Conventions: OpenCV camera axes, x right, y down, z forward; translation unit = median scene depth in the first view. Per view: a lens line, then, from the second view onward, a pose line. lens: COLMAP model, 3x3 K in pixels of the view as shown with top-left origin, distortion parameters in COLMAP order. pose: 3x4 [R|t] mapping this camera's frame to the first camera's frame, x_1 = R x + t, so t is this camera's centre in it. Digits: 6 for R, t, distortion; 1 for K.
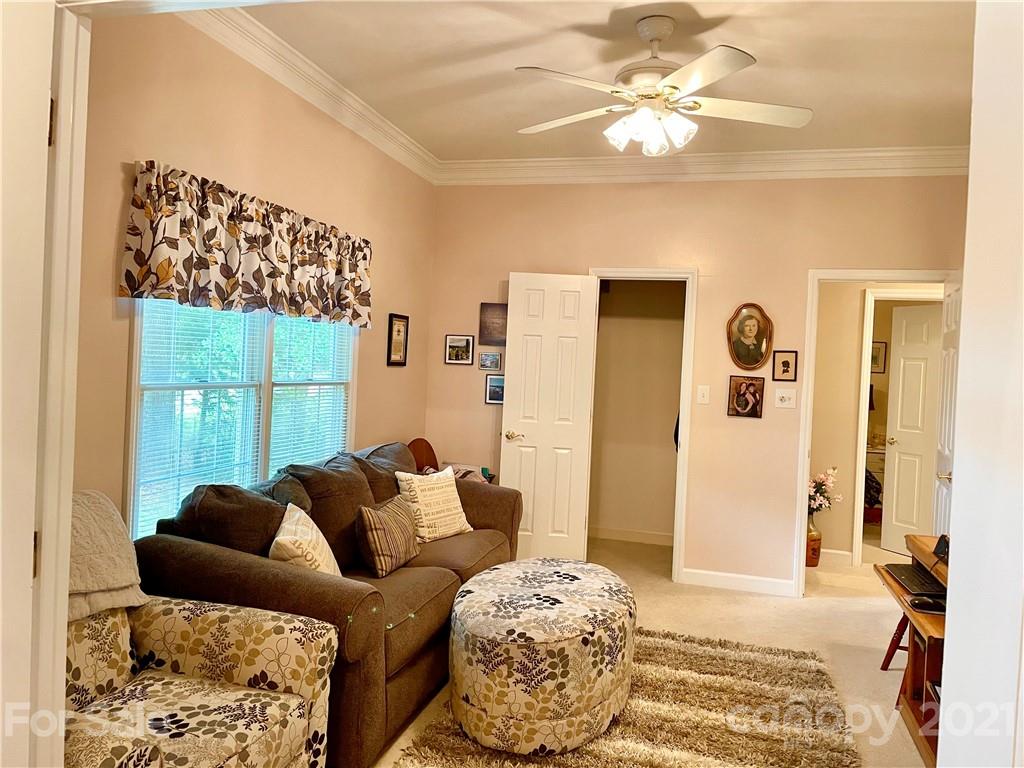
lens RADIAL K [[774.7, 0, 508.1], [0, 774.7, 378.1], [0, 0, 1]] dist [0.069117, -0.088786]
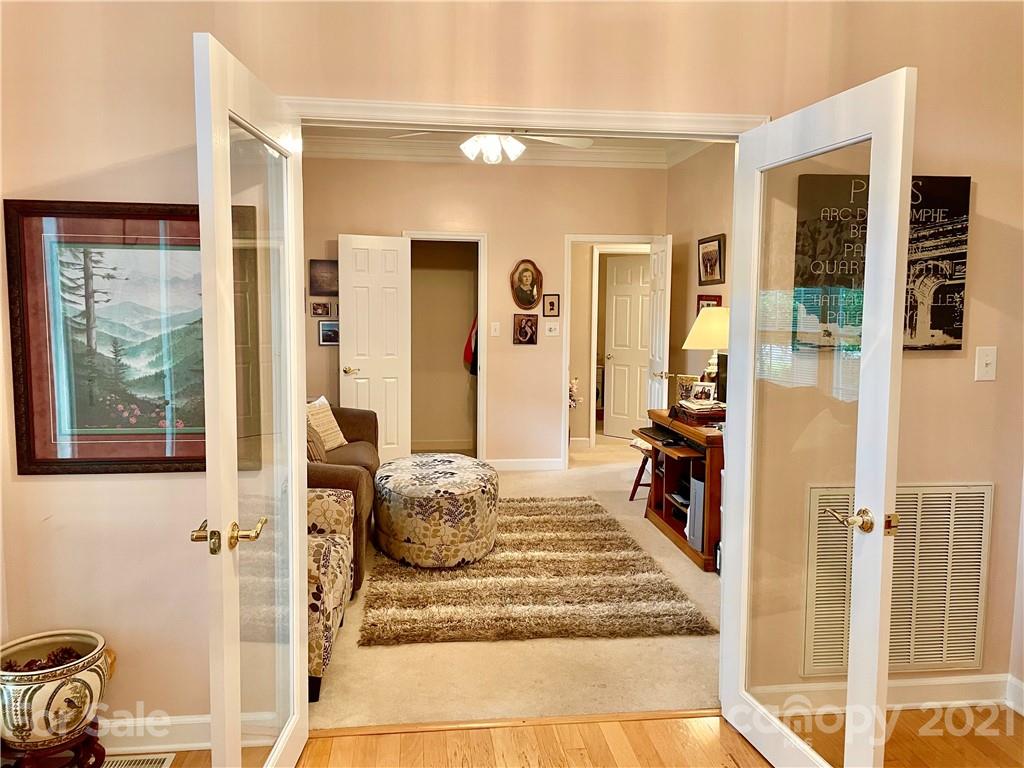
lens RADIAL K [[774.7, 0, 511.4], [0, 774.7, 383.8], [0, 0, 1]] dist [0.069117, -0.088786]
pose [[0.923752, -0.073245, 0.375922, -0.240899], [0.039918, 0.994610, 0.095699, -0.012368], [-0.380905, -0.073396, 0.921696, -0.248983]]
